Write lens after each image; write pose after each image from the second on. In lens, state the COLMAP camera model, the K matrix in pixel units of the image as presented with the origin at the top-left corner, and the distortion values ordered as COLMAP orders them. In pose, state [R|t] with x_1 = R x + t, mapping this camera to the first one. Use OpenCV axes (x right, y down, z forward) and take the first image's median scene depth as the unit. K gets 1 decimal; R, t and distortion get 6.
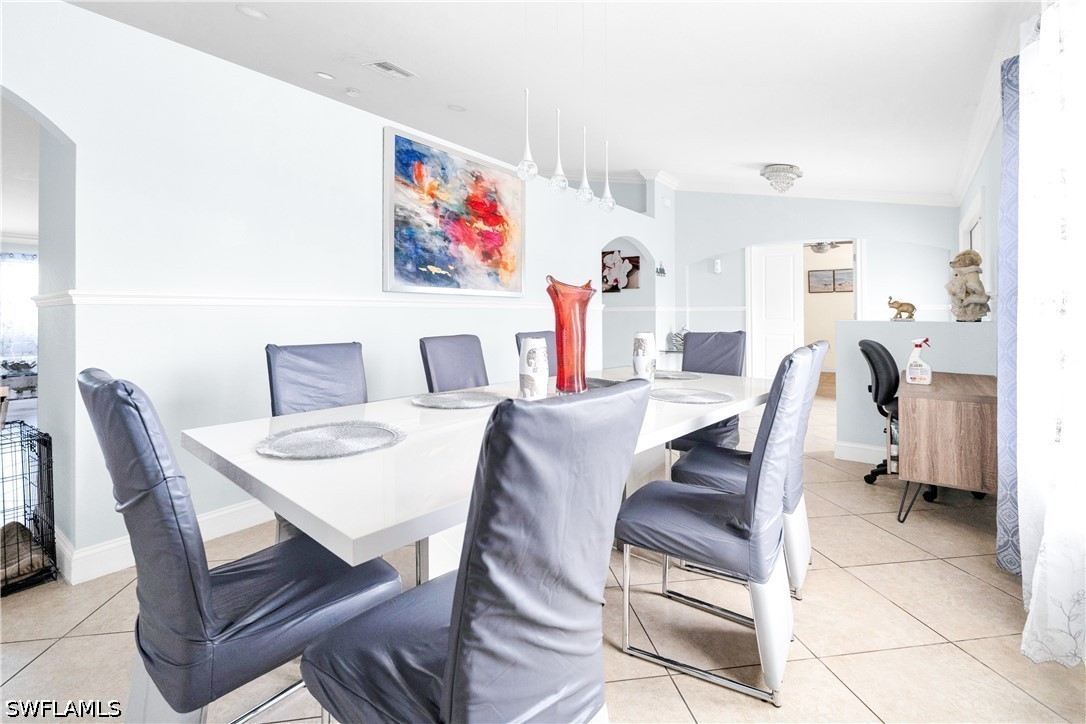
lens RADIAL K [[493.5, 0, 548.8], [0, 493.5, 315.3], [0, 0, 1]] dist [-0.006649, 0.002175]
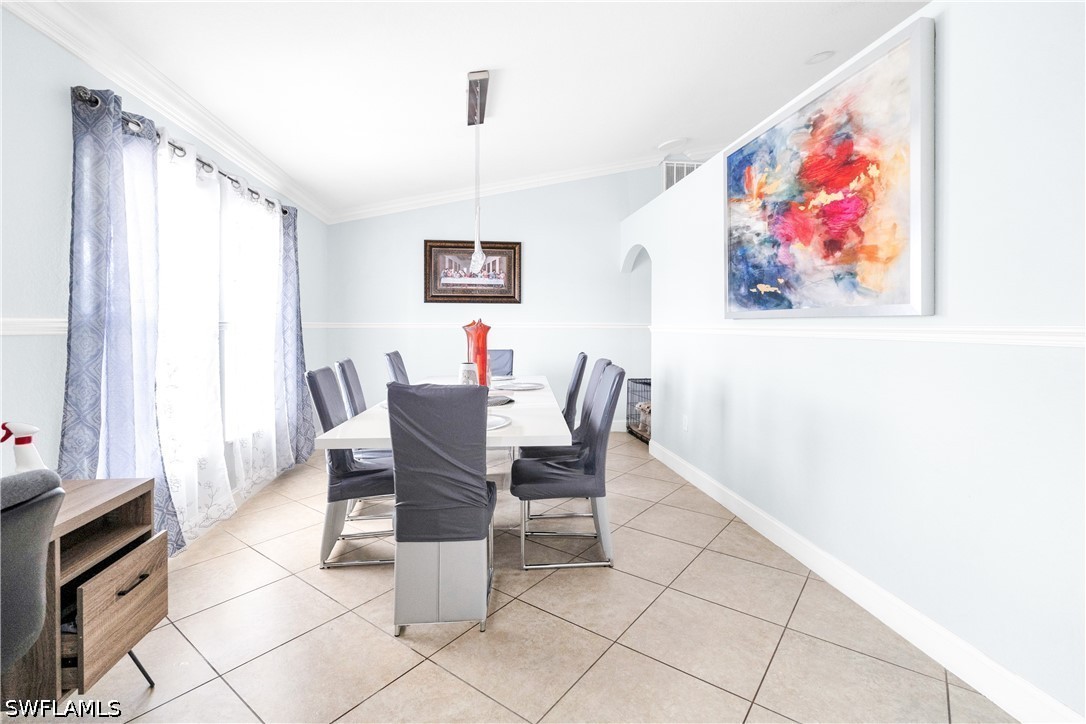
lens RADIAL K [[493.5, 0, 521.5], [0, 493.5, 325.3], [0, 0, 1]] dist [-0.006649, 0.002175]
pose [[-0.748429, 0.003089, -0.663208, 0.558002], [0.000205, 0.999990, 0.004426, -0.035697], [0.663215, 0.003177, -0.748422, 1.284130]]
